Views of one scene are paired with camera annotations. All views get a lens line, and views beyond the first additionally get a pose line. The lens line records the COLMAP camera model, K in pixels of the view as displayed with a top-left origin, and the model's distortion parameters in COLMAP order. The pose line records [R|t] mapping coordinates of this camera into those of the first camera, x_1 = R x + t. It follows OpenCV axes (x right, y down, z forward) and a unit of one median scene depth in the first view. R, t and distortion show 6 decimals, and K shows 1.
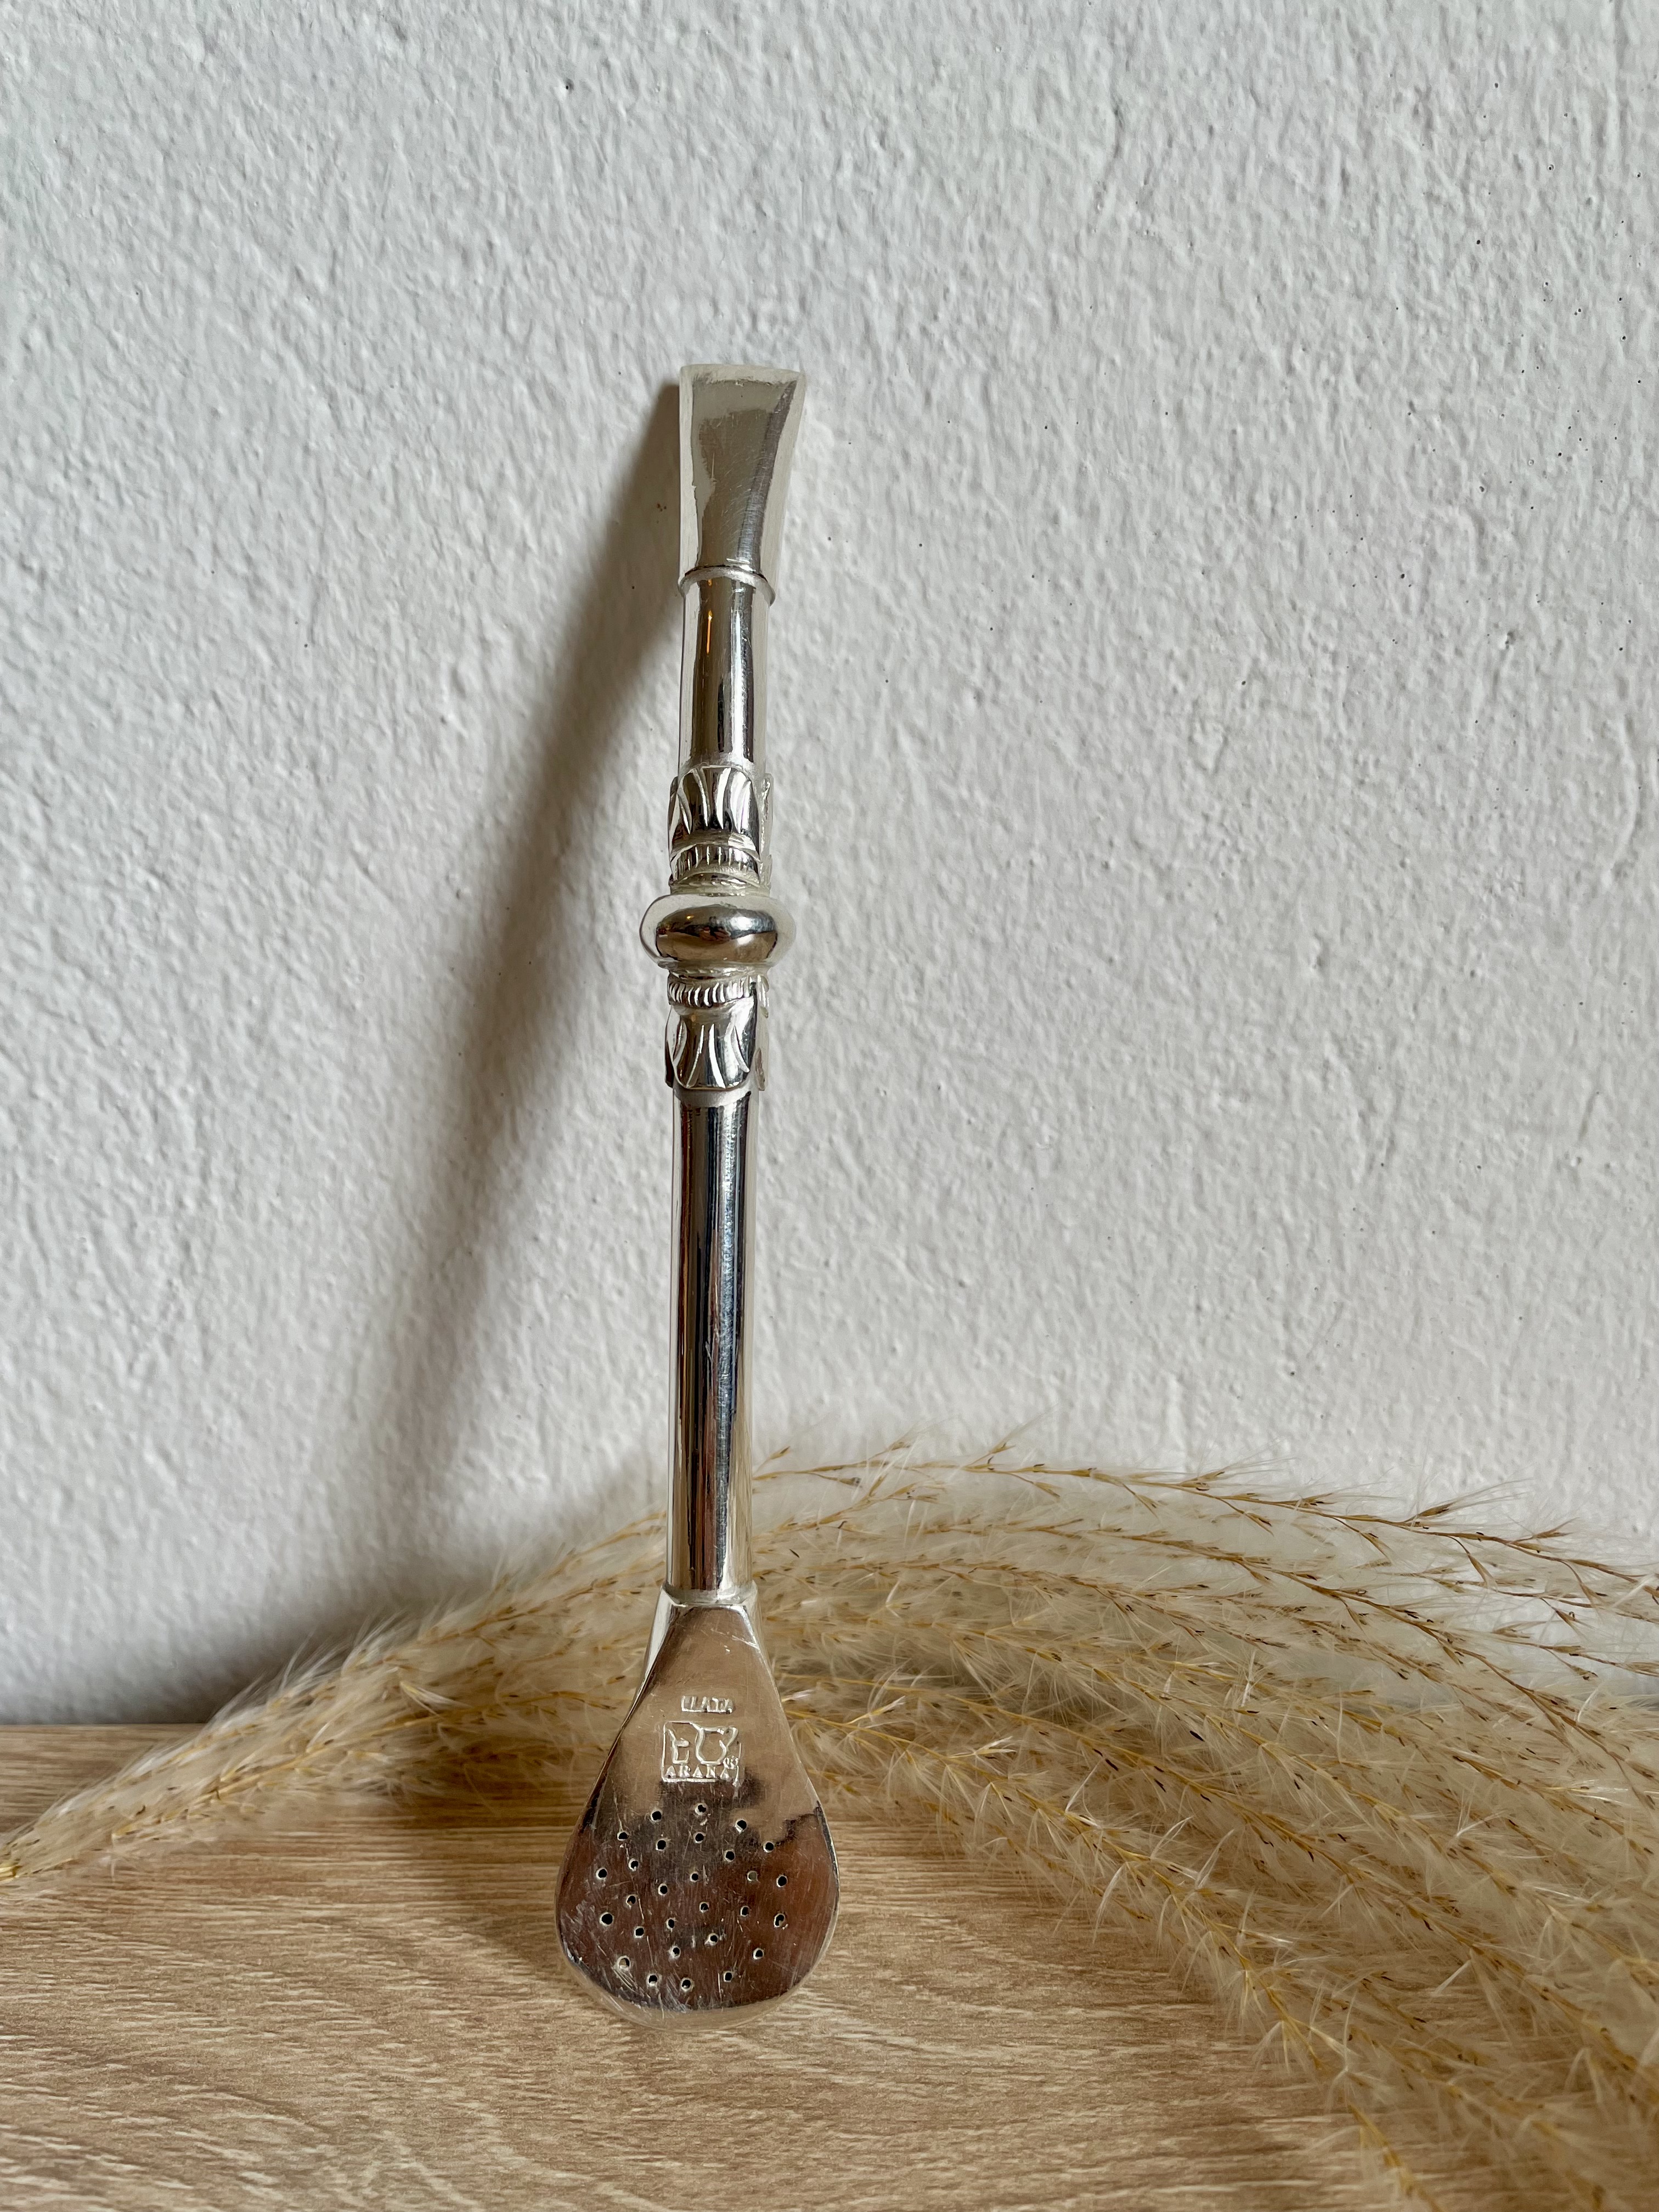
lens RADIAL K [[1759.3, 0, 809.9], [0, 1759.3, 1085.1], [0, 0, 1]] dist [0.051165, -0.115509]
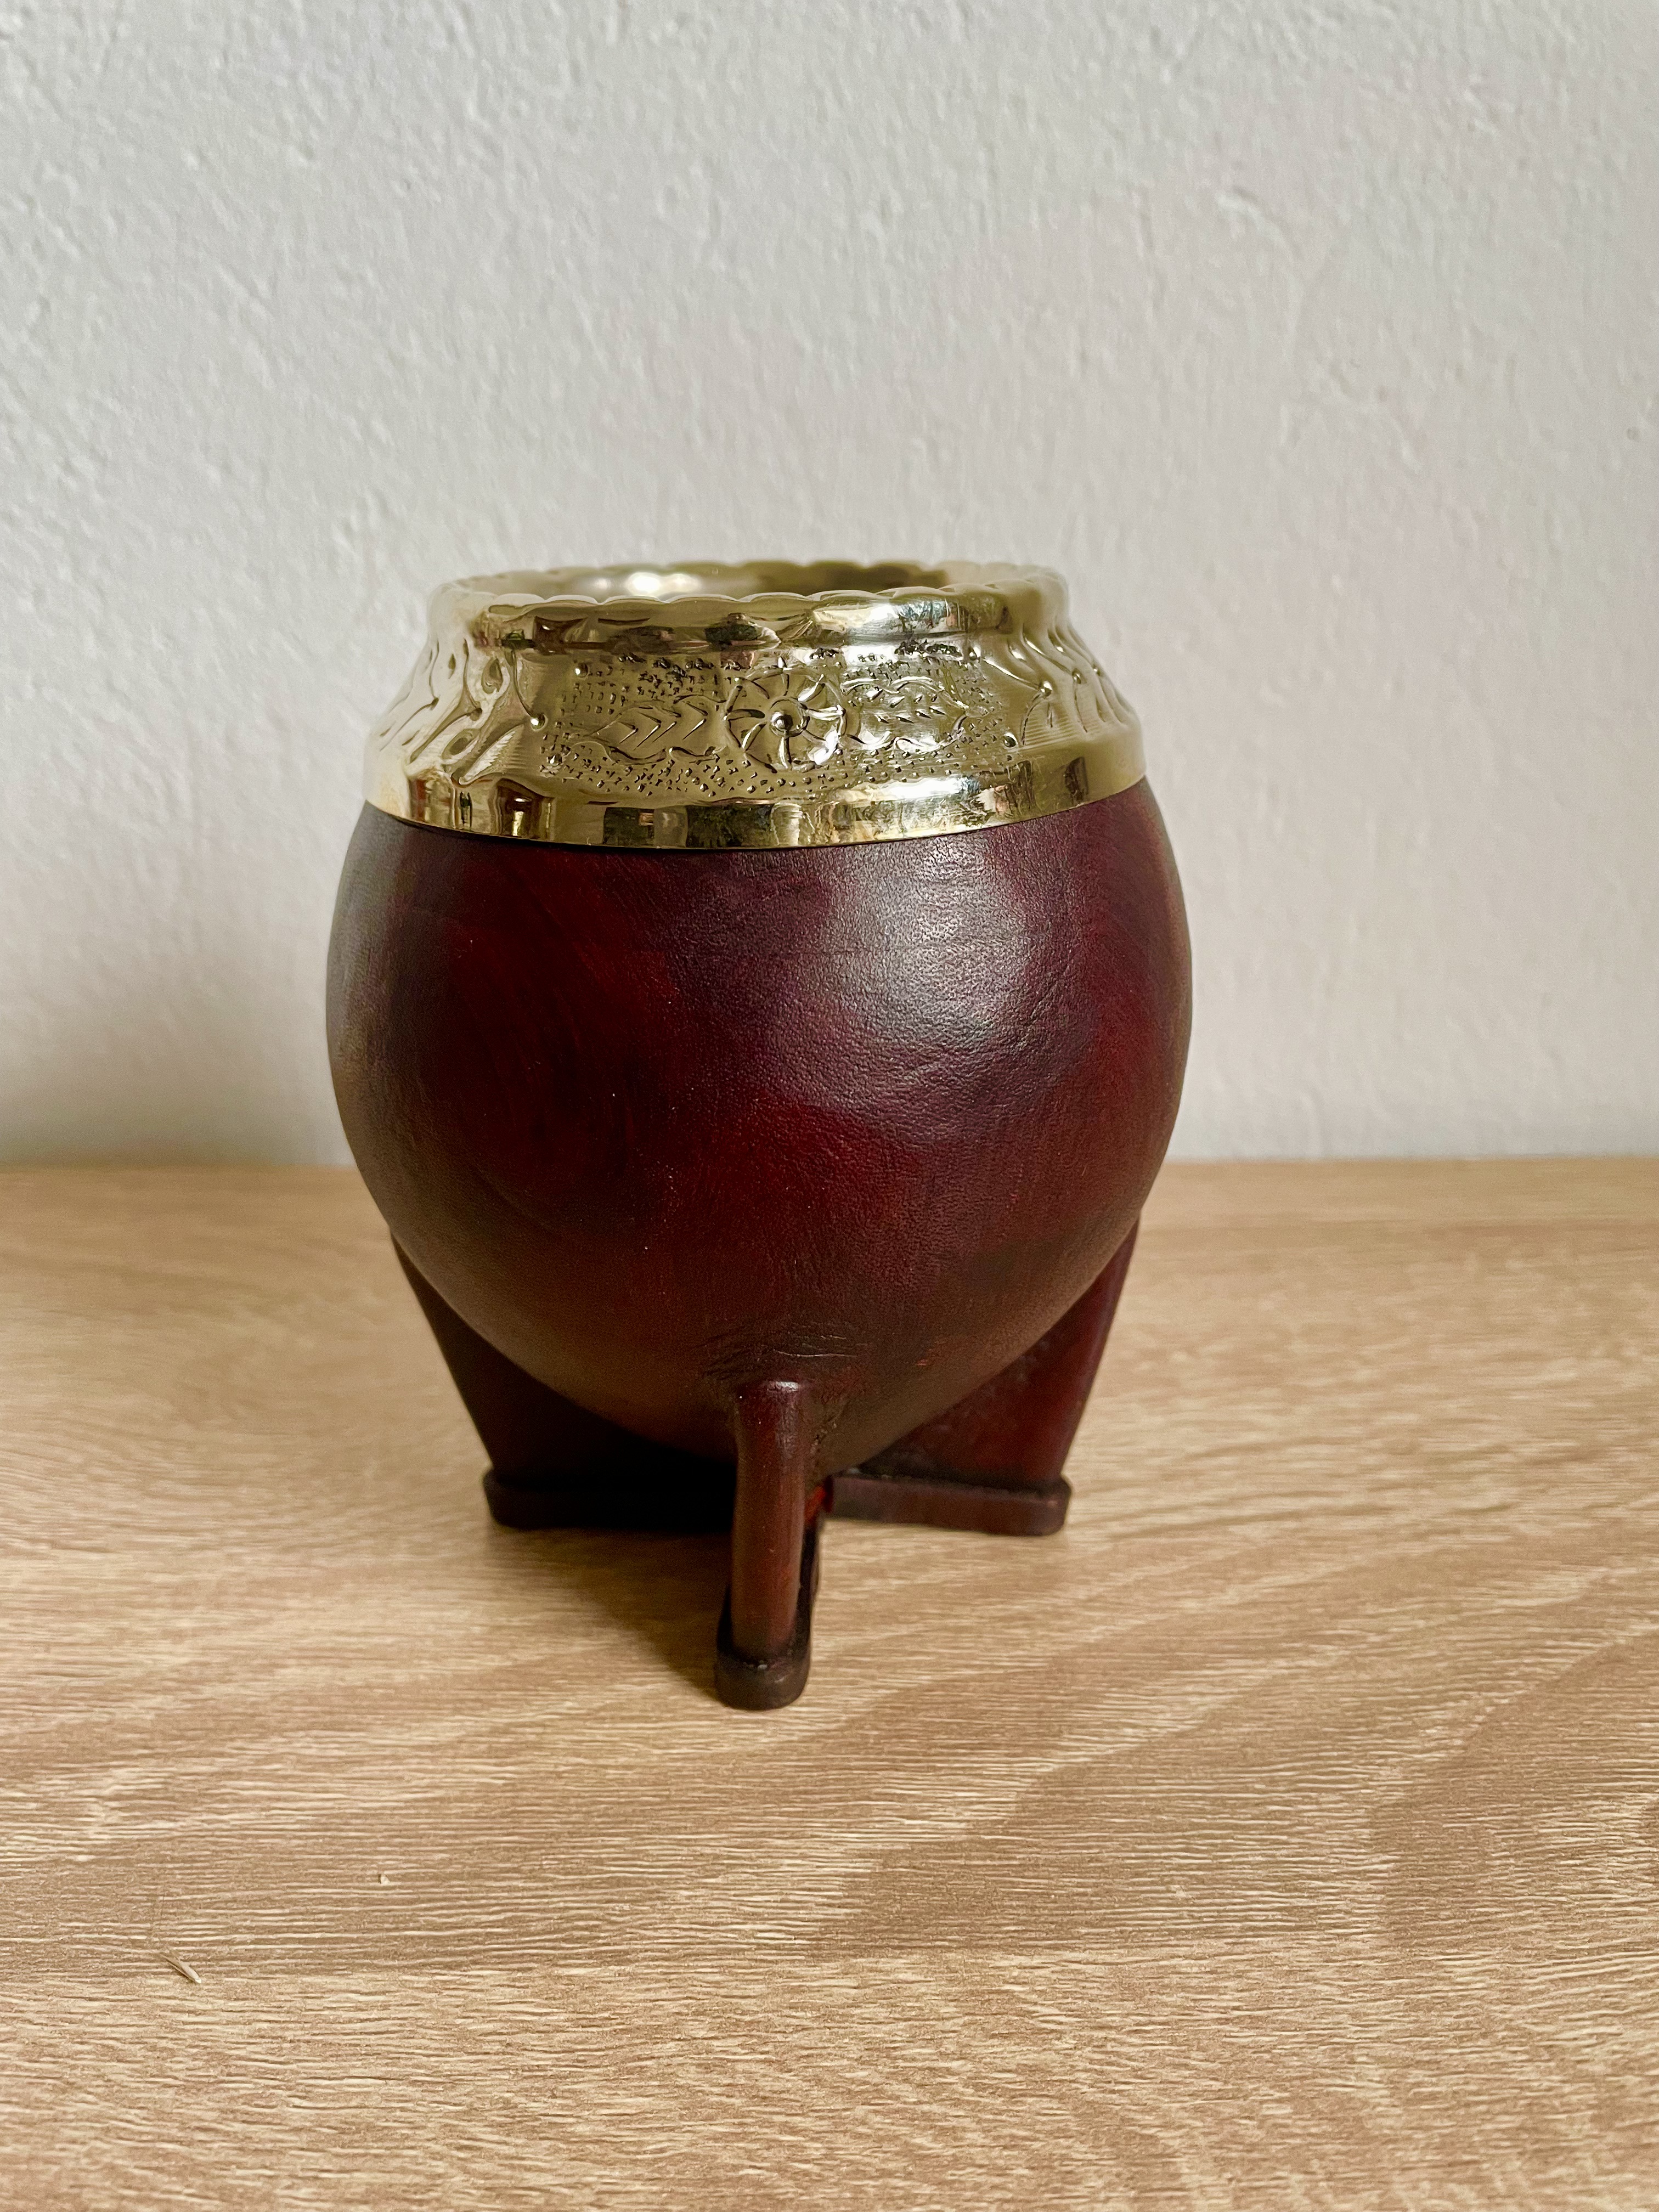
lens RADIAL K [[1759.3, 0, 837.3], [0, 1759.3, 1084.3], [0, 0, 1]] dist [0.051165, -0.115509]
pose [[0.998677, 0.000794, 0.051424, 0.188083], [-0.002842, 0.999205, 0.039757, 0.242742], [-0.051352, -0.039850, 0.997885, -0.760428]]
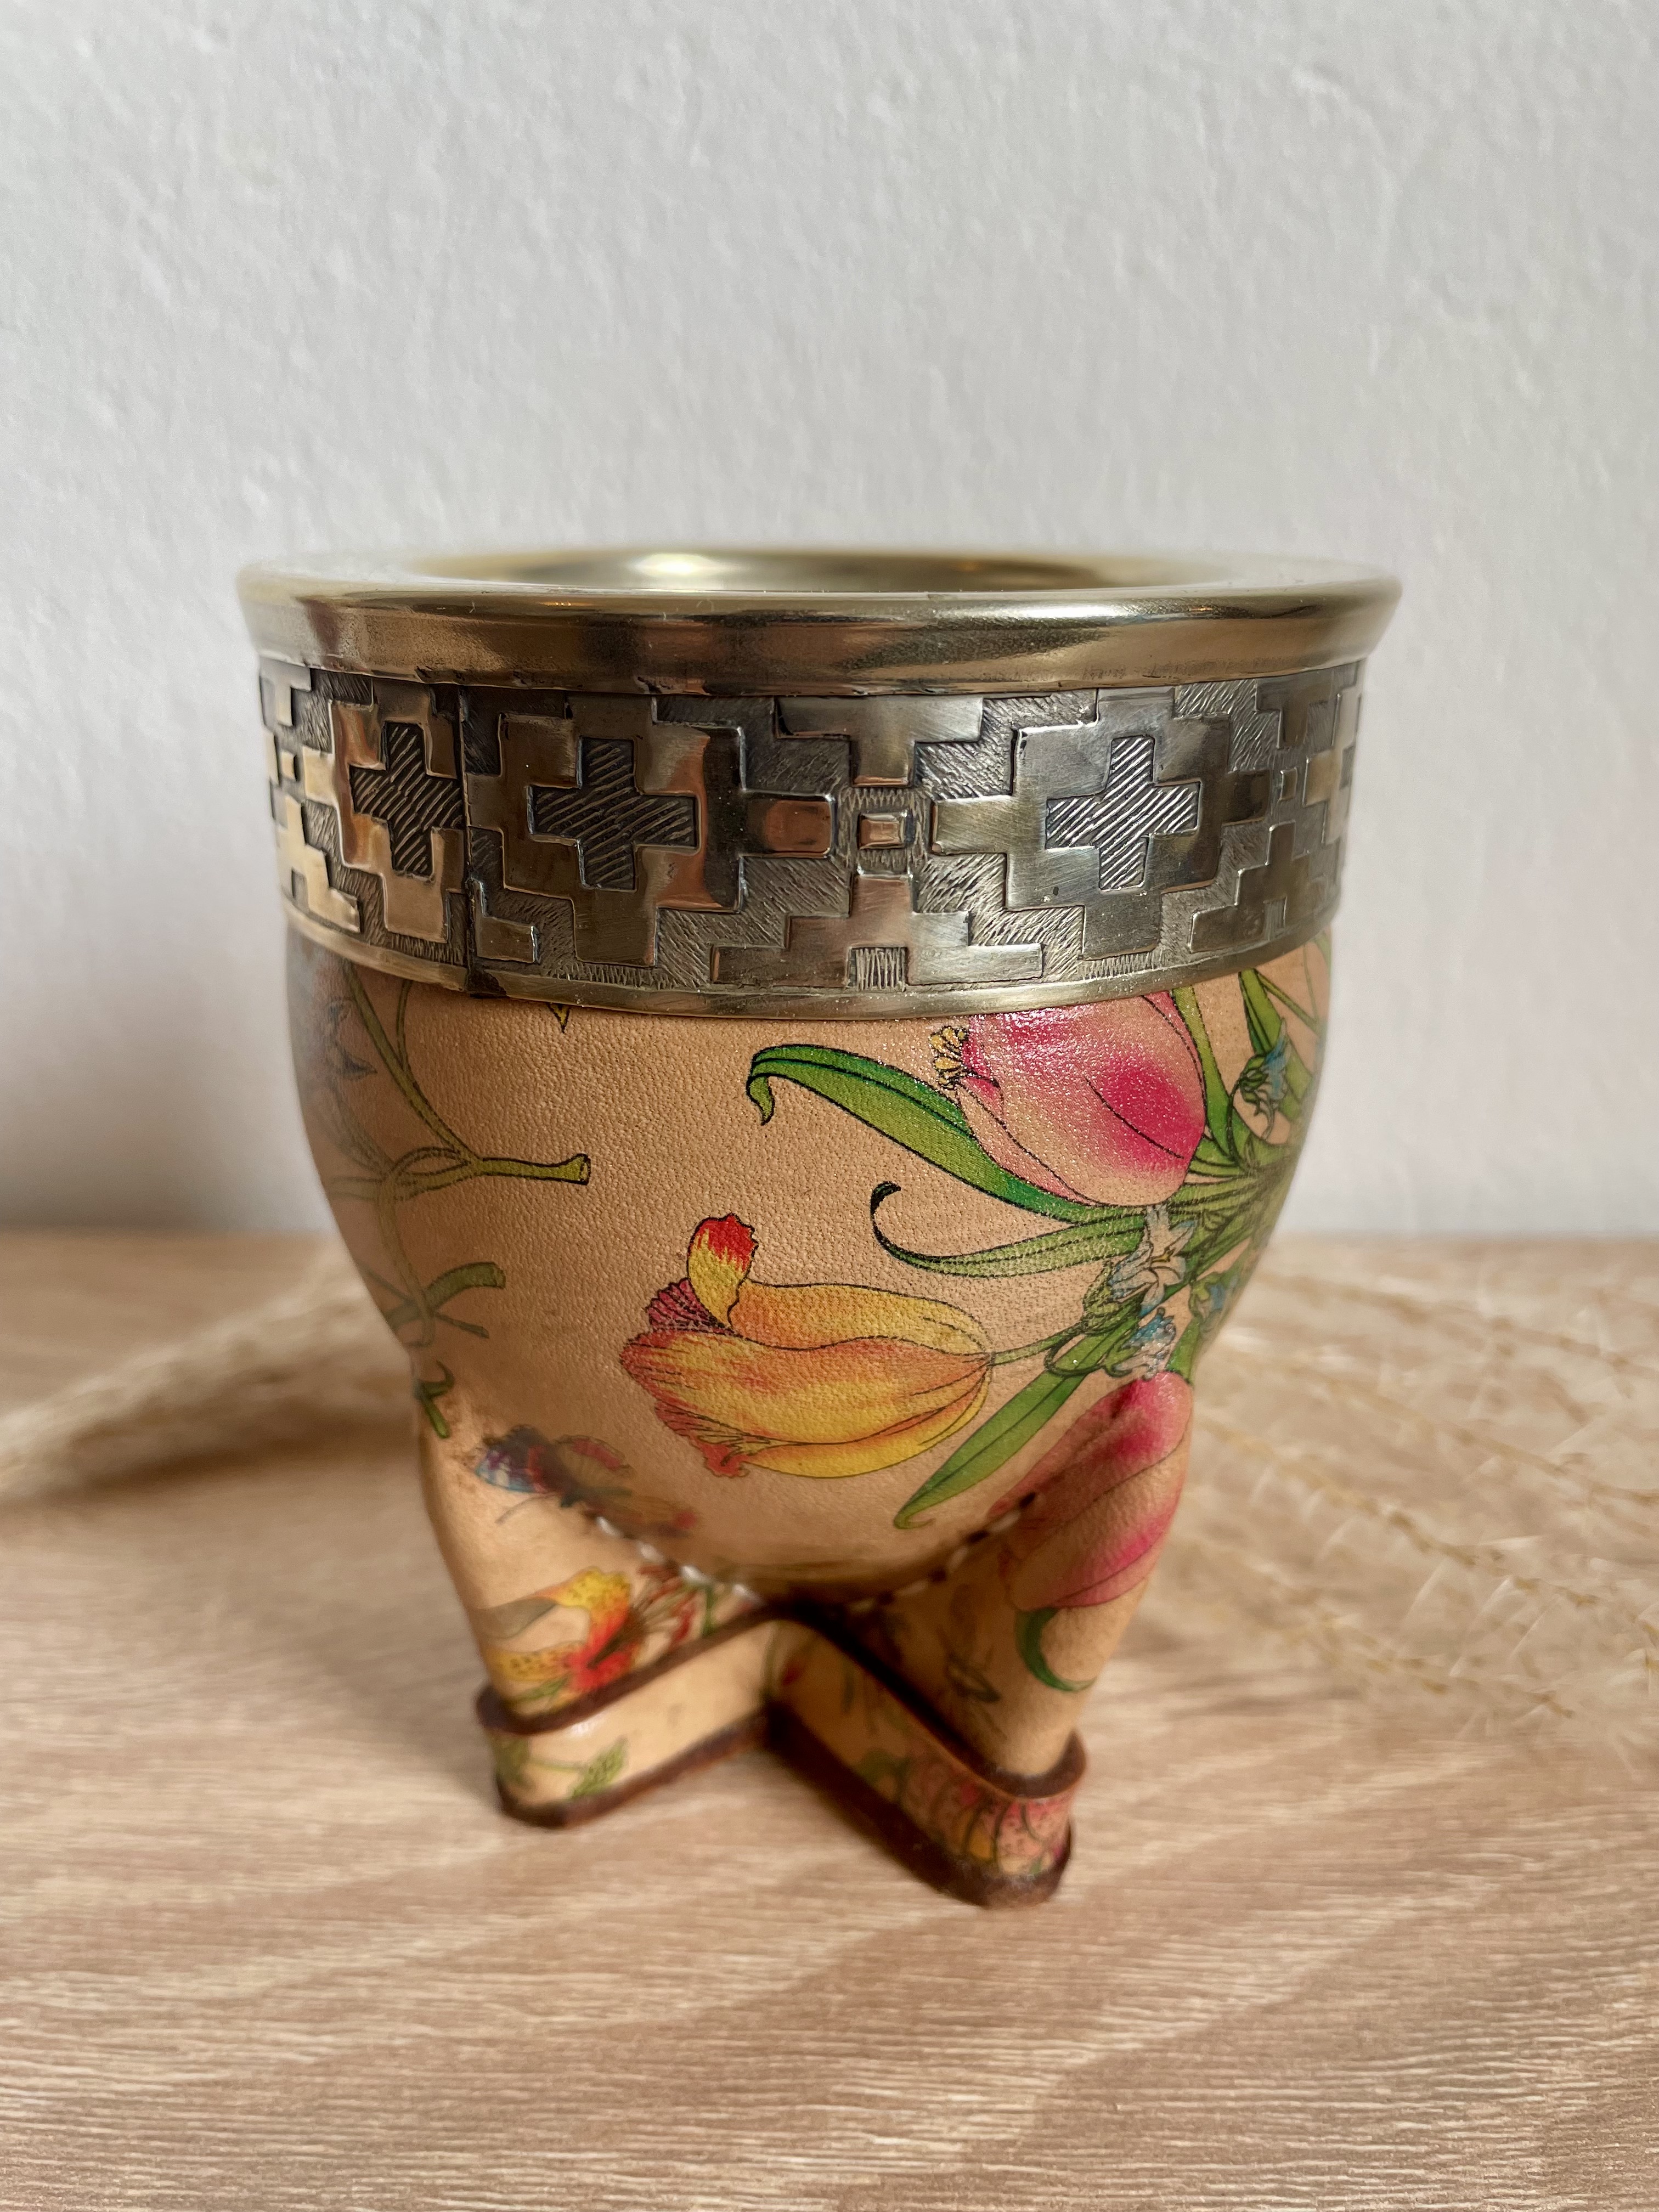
lens RADIAL K [[1759.3, 0, 818.0], [0, 1759.3, 1125.5], [0, 0, 1]] dist [0.051165, -0.115509]
pose [[0.999843, 0.010016, 0.014625, 0.242998], [-0.010057, 0.999946, 0.002708, 0.298686], [-0.014597, -0.002855, 0.999889, -0.469216]]
